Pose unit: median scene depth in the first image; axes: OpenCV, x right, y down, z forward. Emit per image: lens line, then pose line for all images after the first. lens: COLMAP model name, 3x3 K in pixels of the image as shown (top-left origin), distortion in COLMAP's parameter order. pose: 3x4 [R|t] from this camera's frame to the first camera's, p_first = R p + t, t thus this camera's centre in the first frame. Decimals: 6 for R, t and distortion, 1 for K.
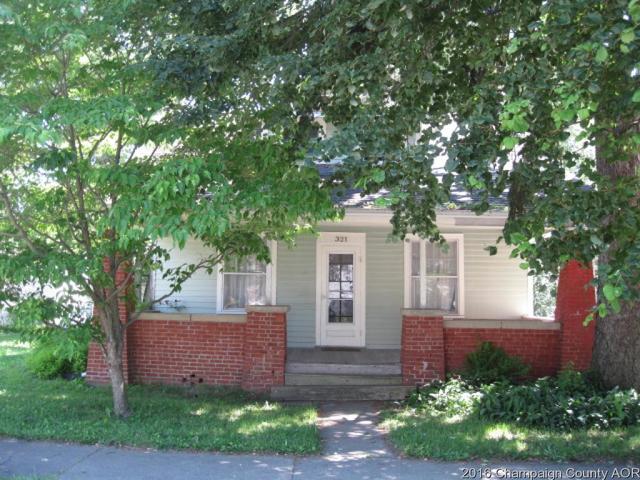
lens RADIAL K [[662.0, 0, 321.4], [0, 662.0, 239.1], [0, 0, 1]] dist [-0.097821, 0.000000]
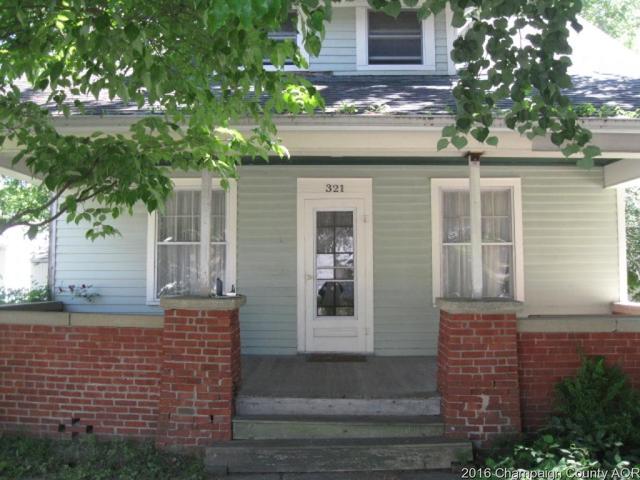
lens RADIAL K [[662.0, 0, 318.5], [0, 662.0, 239.0], [0, 0, 1]] dist [-0.097821, 0.000000]
pose [[0.999891, -0.013975, -0.004856, 0.021093], [0.014162, 0.999056, 0.041065, 0.029297], [0.004277, -0.041130, 0.999145, 0.439909]]
